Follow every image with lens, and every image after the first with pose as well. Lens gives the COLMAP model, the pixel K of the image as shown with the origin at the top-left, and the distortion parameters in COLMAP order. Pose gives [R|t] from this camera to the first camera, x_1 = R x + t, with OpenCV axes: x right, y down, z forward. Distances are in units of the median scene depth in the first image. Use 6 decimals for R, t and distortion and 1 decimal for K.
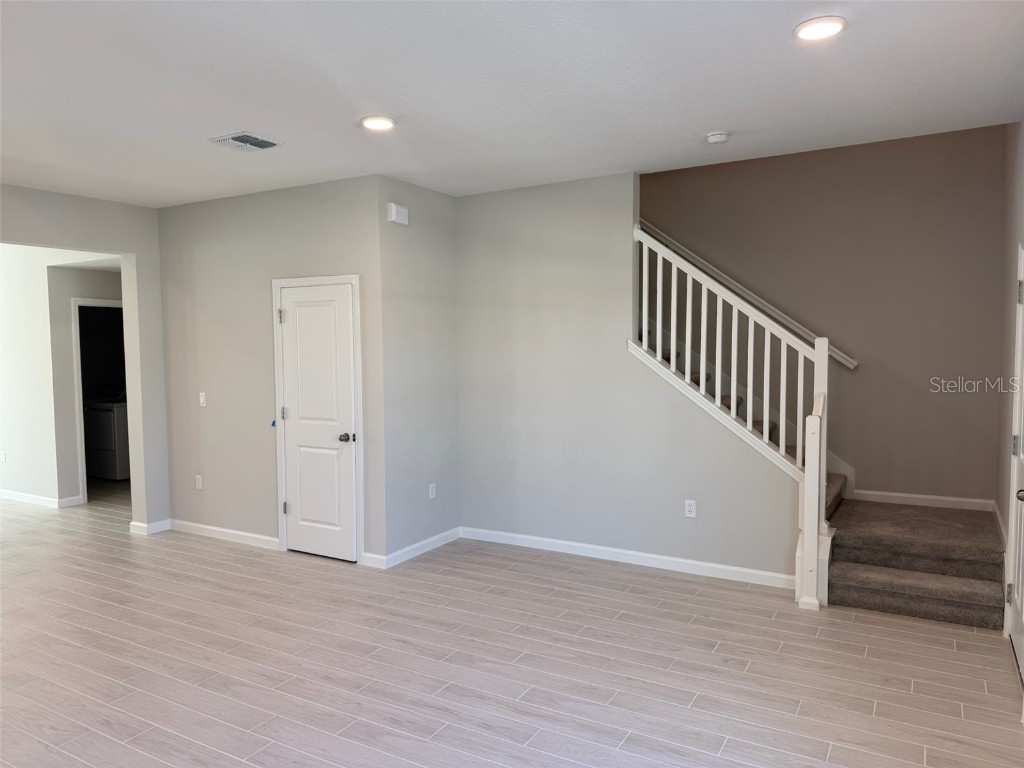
lens RADIAL K [[721.0, 0, 512.0], [0, 721.0, 381.1], [0, 0, 1]] dist [0.059722, -0.086423]
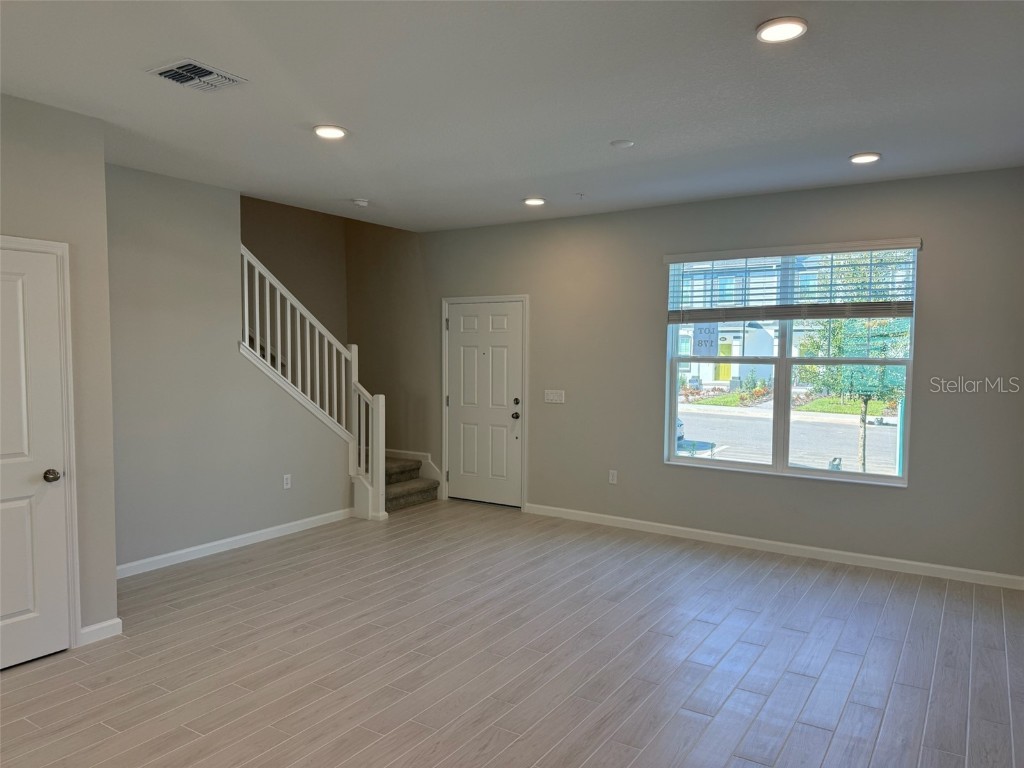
lens RADIAL K [[721.0, 0, 512.6], [0, 721.0, 385.6], [0, 0, 1]] dist [0.059722, -0.086423]
pose [[0.043344, -0.038482, 0.998319, -1.028337], [0.051339, 0.998023, 0.036241, -0.011354], [-0.997740, 0.049682, 0.045233, 0.601180]]
